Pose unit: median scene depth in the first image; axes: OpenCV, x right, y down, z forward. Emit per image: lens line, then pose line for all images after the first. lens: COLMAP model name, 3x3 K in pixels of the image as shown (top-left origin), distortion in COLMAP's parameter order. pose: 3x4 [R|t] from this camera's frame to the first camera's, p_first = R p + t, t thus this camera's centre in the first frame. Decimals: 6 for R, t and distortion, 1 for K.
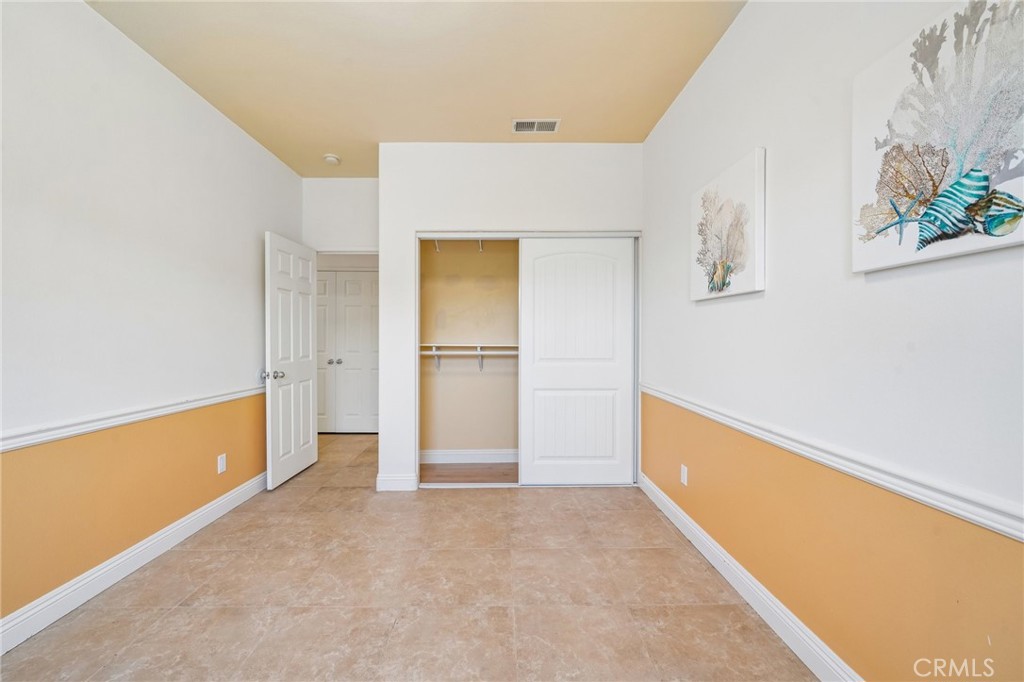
lens RADIAL K [[424.3, 0, 514.6], [0, 424.3, 340.6], [0, 0, 1]] dist [-0.002765, 0.001666]
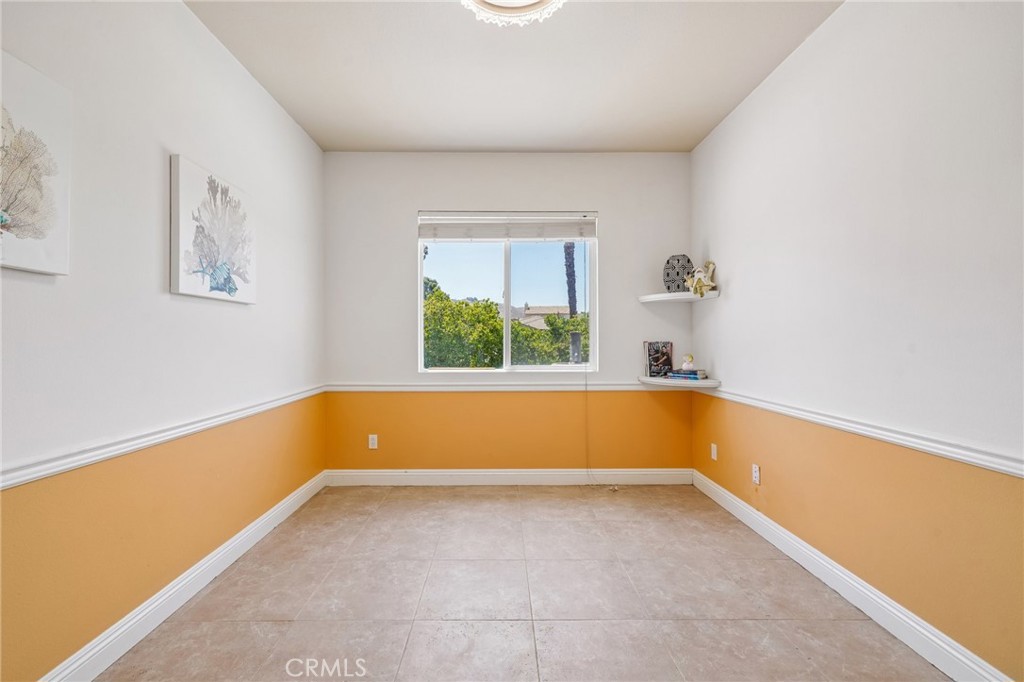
lens RADIAL K [[441.3, 0, 510.5], [0, 441.3, 337.7], [0, 0, 1]] dist [-0.000933, 0.000930]
pose [[-0.999894, 0.004354, 0.013918, -0.224589], [0.004328, 0.999989, -0.001901, -0.001766], [-0.013926, -0.001841, -0.999901, 1.704954]]
